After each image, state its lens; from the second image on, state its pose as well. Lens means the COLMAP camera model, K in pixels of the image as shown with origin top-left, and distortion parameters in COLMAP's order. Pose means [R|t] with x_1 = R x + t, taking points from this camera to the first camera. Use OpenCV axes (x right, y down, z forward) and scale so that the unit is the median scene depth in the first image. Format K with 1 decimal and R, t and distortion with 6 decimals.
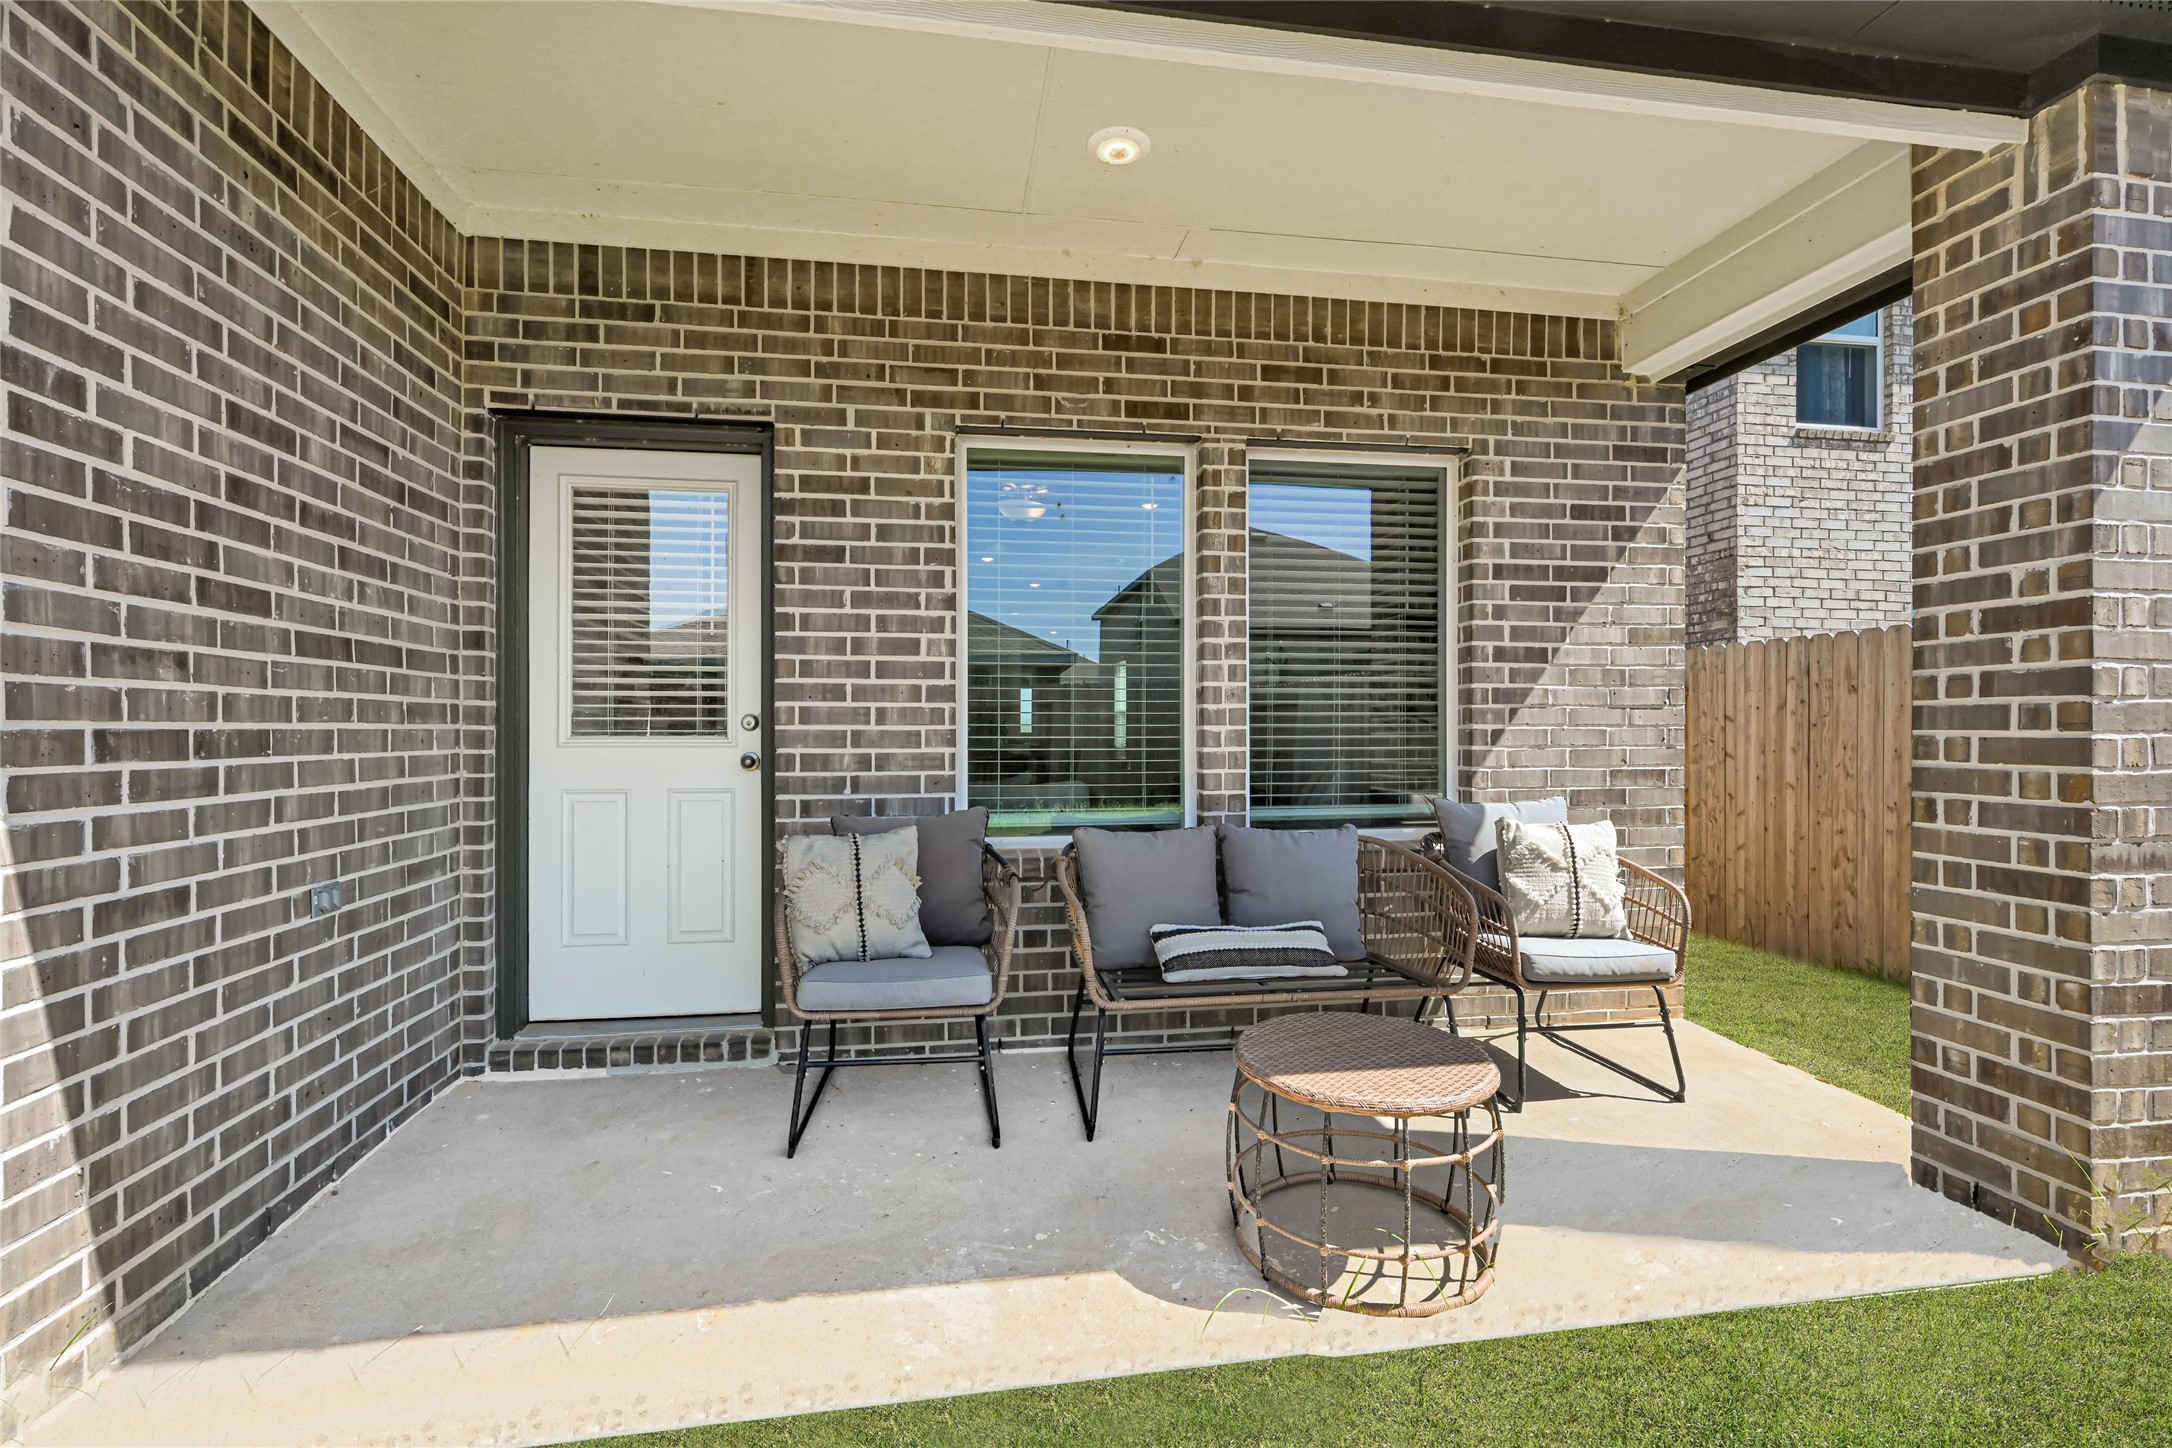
lens RADIAL K [[877.3, 0, 1086.1], [0, 877.3, 715.6], [0, 0, 1]] dist [0.000859, -0.000029]
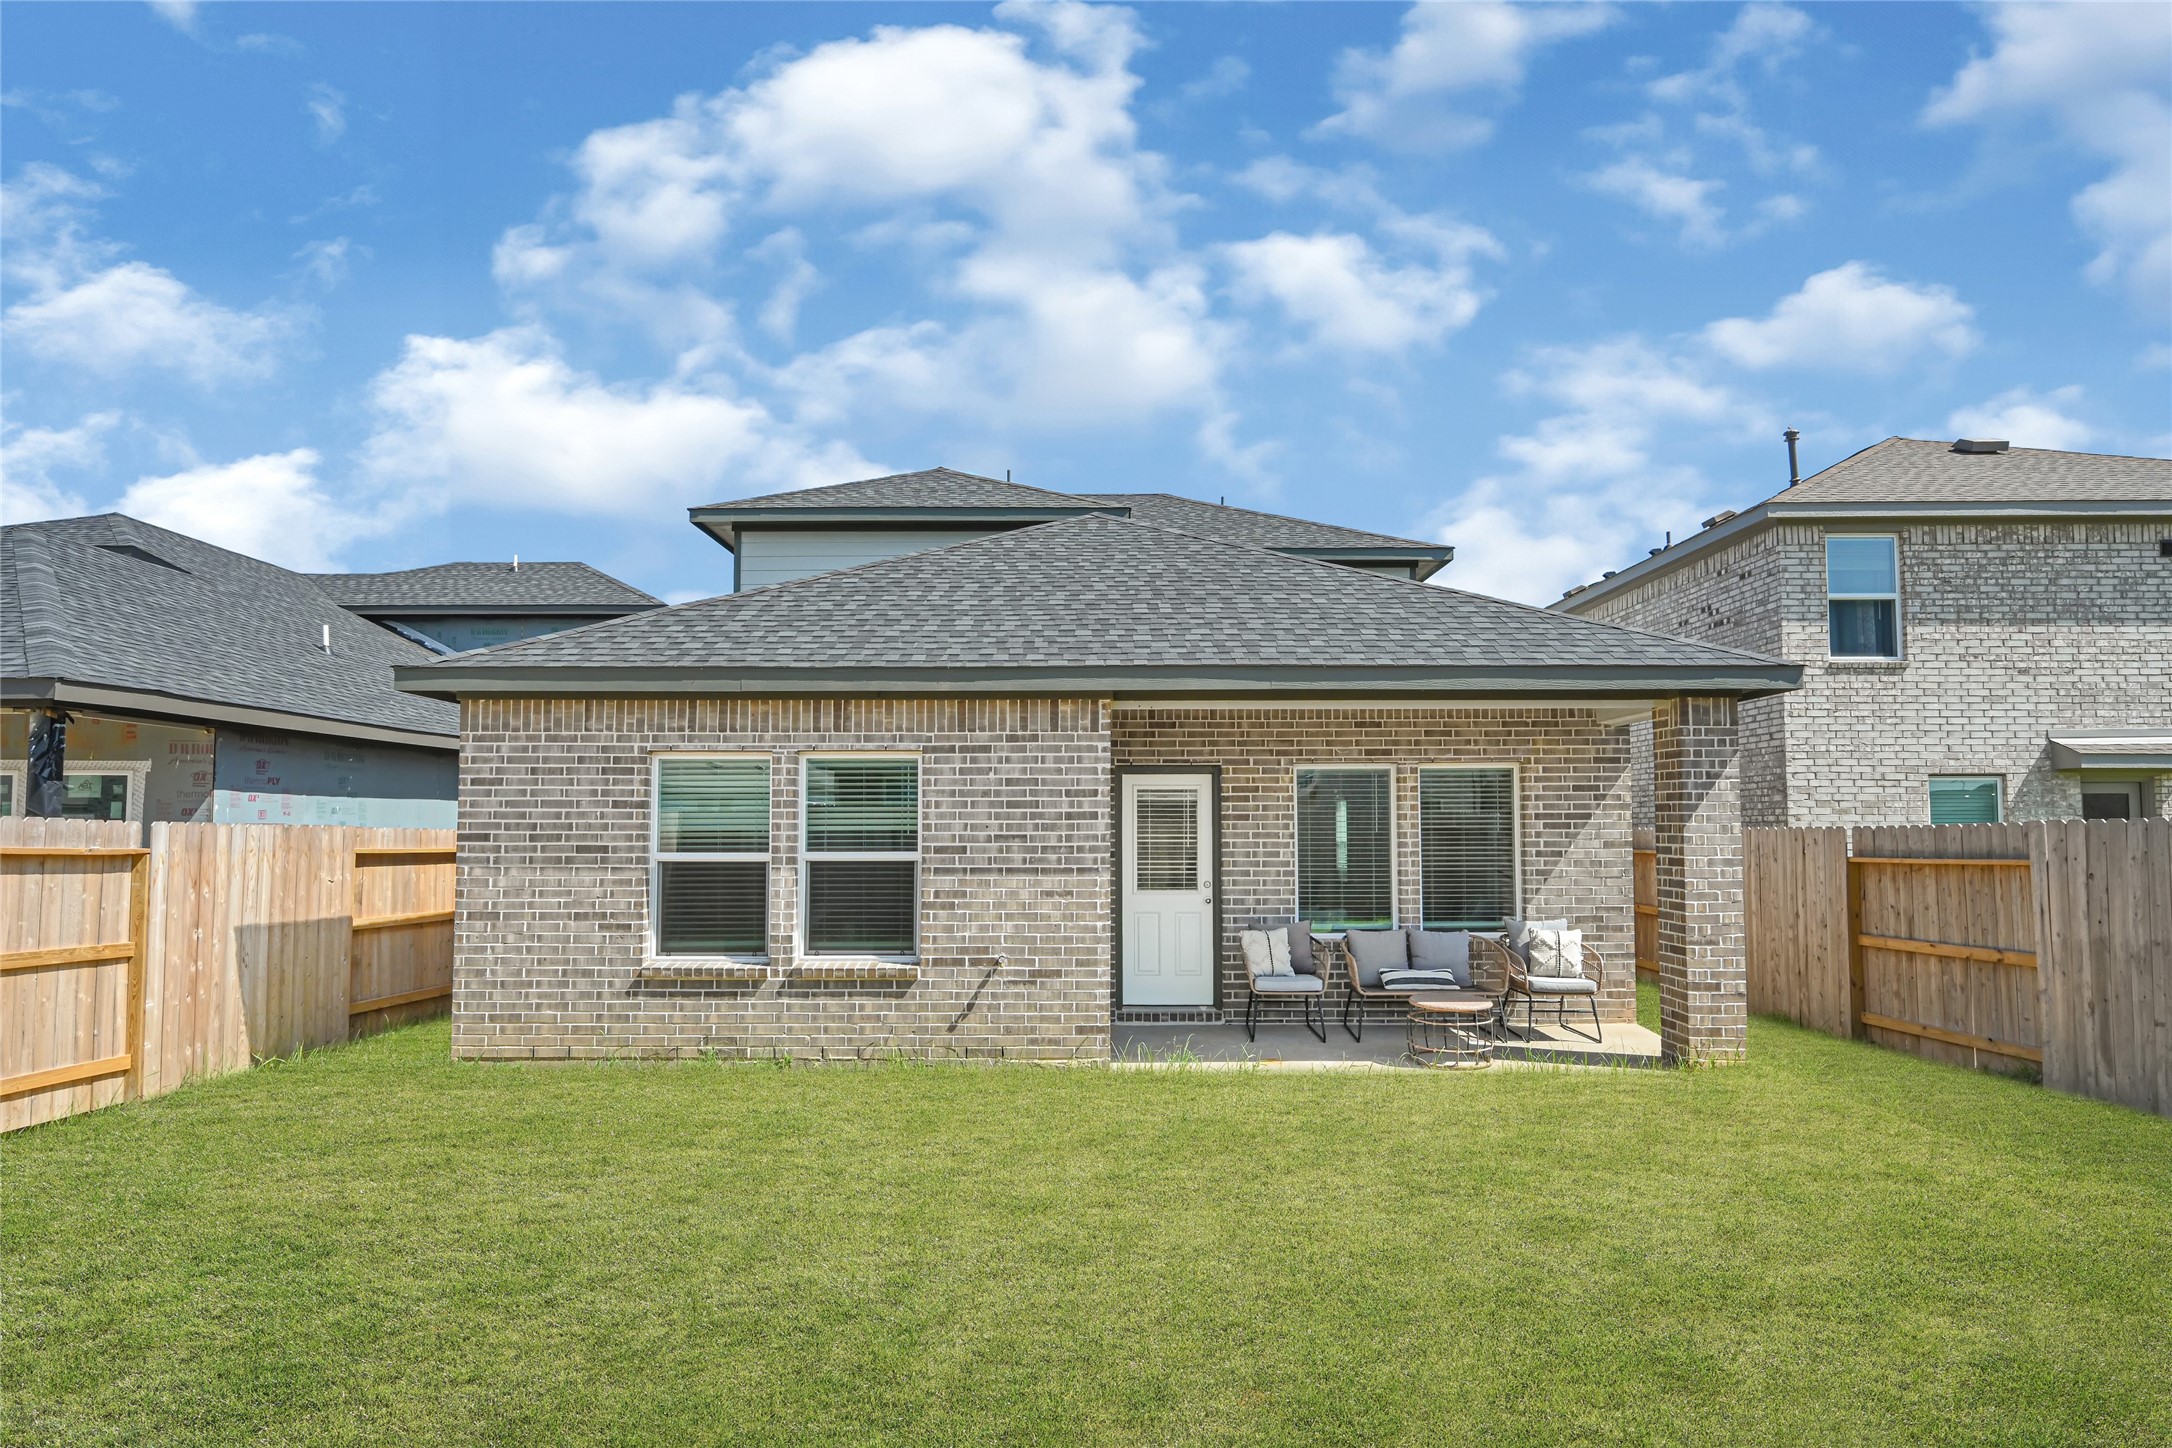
lens RADIAL K [[1128.4, 0, 1089.7], [0, 1128.4, 761.9], [0, 0, 1]] dist [0.001302, 0.000475]
pose [[0.987586, -0.011246, -0.156673, -0.211513], [0.005845, 0.999374, -0.034893, -0.222820], [0.156968, 0.033544, 0.987034, -2.129573]]
